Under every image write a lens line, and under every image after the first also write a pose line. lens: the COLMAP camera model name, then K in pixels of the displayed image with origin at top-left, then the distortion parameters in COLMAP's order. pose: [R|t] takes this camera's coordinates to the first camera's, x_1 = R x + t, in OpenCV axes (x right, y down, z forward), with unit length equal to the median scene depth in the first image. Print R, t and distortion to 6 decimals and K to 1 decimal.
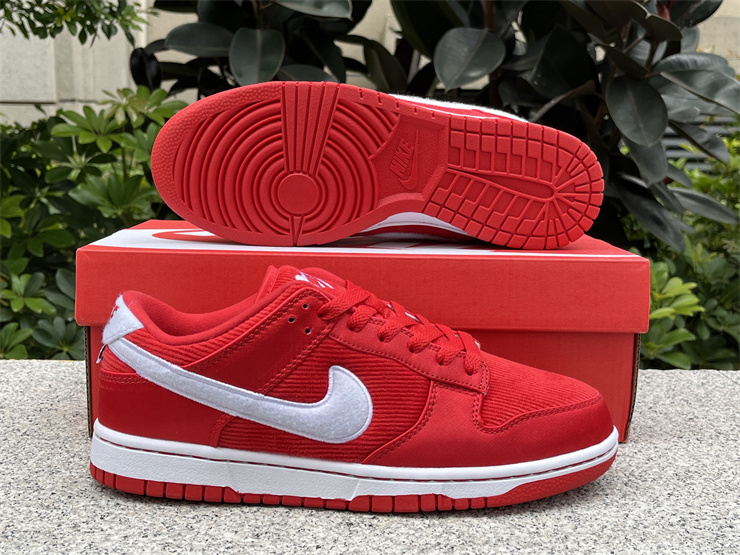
lens RADIAL K [[964.6, 0, 373.4], [0, 964.6, 289.1], [0, 0, 1]] dist [0.017128, 0.000000]
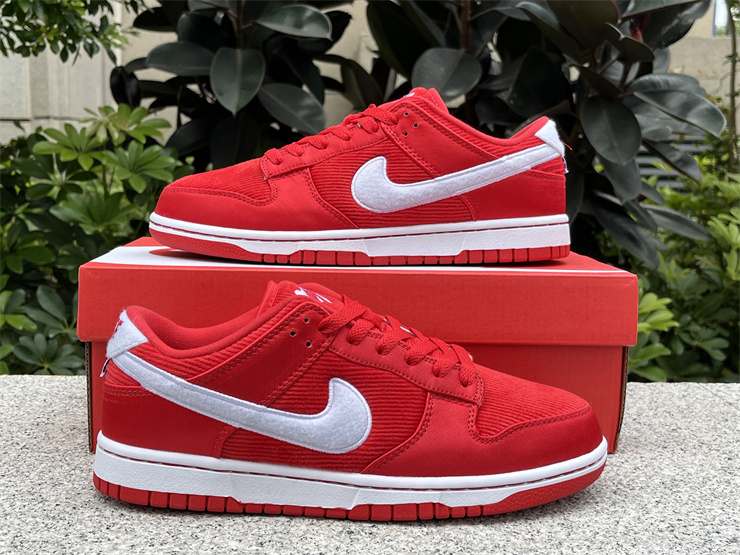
lens RADIAL K [[964.6, 0, 367.4], [0, 964.6, 283.2], [0, 0, 1]] dist [0.017128, 0.000000]
pose [[0.999746, -0.001352, 0.022516, -0.008017], [0.001879, 0.999725, -0.023371, 0.000608], [-0.022479, 0.023408, 0.999473, -0.009499]]
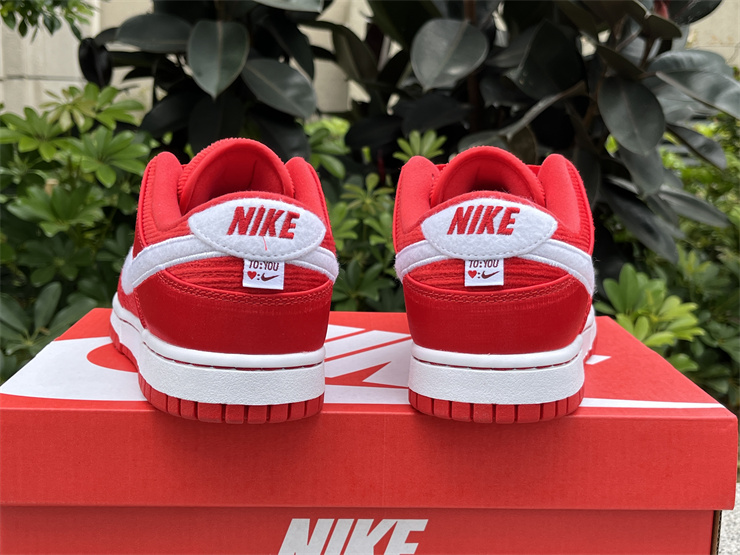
lens RADIAL K [[964.6, 0, 370.8], [0, 964.6, 271.9], [0, 0, 1]] dist [0.017128, 0.000000]
pose [[0.999297, -0.001004, 0.037469, -0.011574], [0.000212, 0.999777, 0.021127, -0.056761], [-0.037482, -0.021104, 0.999074, 0.087275]]
